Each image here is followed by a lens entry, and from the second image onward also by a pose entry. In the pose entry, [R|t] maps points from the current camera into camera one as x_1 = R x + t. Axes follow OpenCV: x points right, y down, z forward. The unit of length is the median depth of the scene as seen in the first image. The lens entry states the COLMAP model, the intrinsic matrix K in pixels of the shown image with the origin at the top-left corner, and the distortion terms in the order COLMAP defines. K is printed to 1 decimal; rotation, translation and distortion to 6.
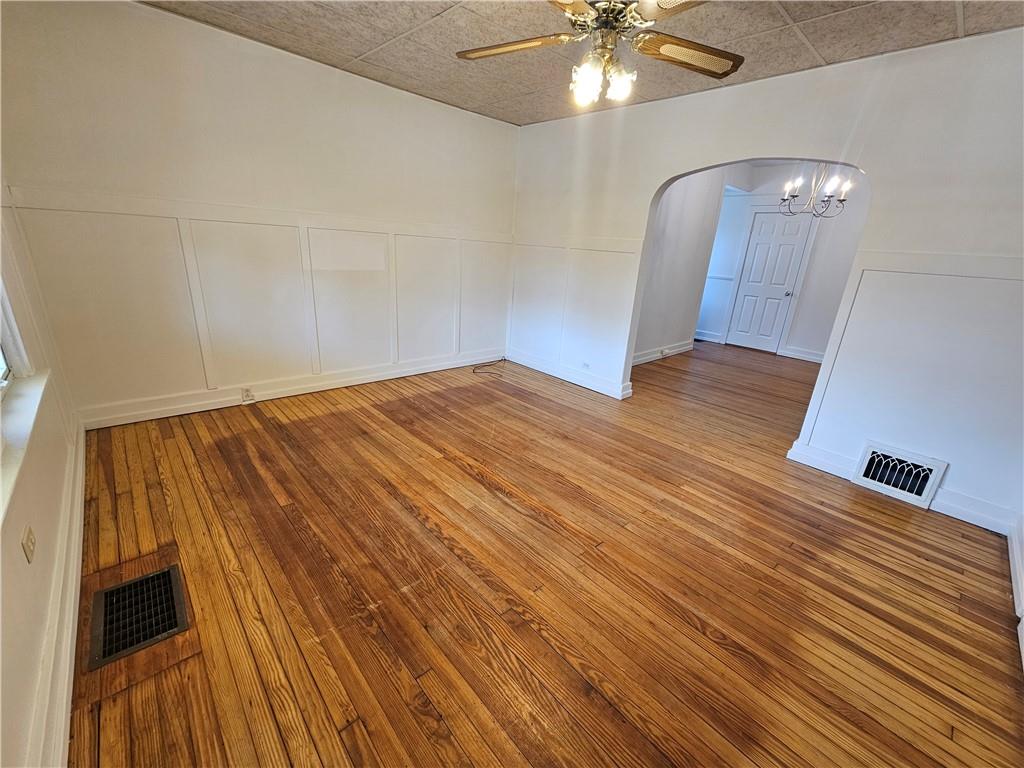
lens RADIAL K [[419.2, 0, 518.0], [0, 419.2, 387.5], [0, 0, 1]] dist [-0.003066, 0.000154]
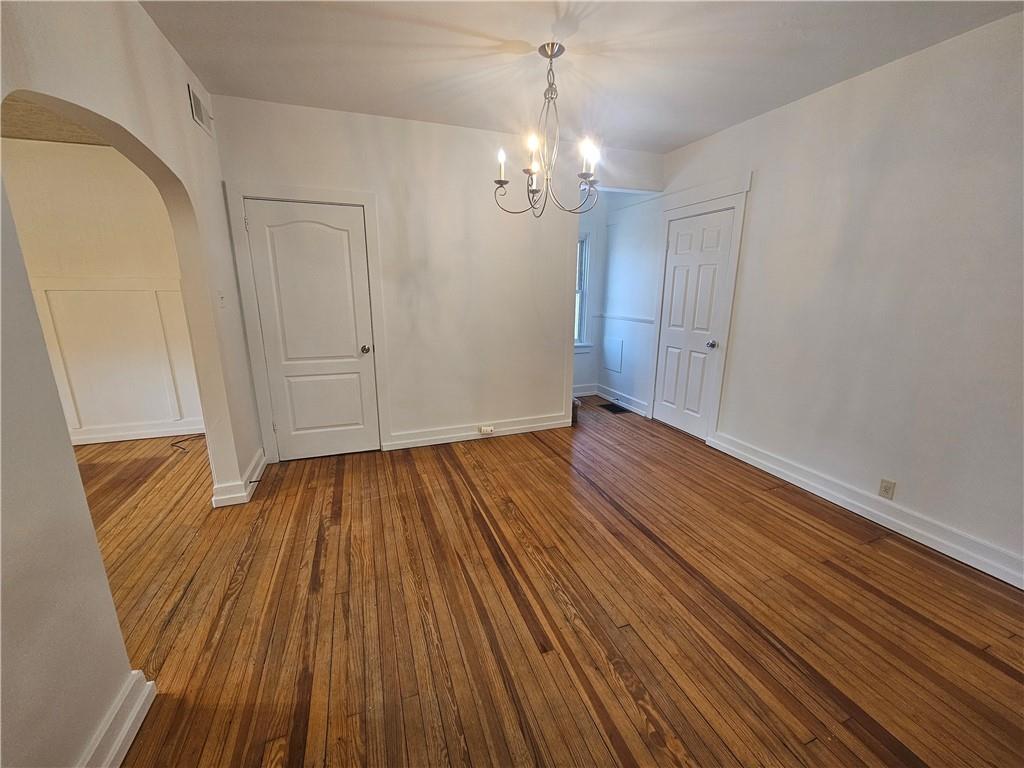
lens RADIAL K [[412.3, 0, 512.0], [0, 412.3, 384.0], [0, 0, 1]] dist [-0.008410, -0.000112]
pose [[0.916917, 0.025682, -0.398252, 0.765929], [-0.070307, 0.992714, -0.097854, -0.111271], [0.392837, 0.117724, 0.912042, 0.448710]]
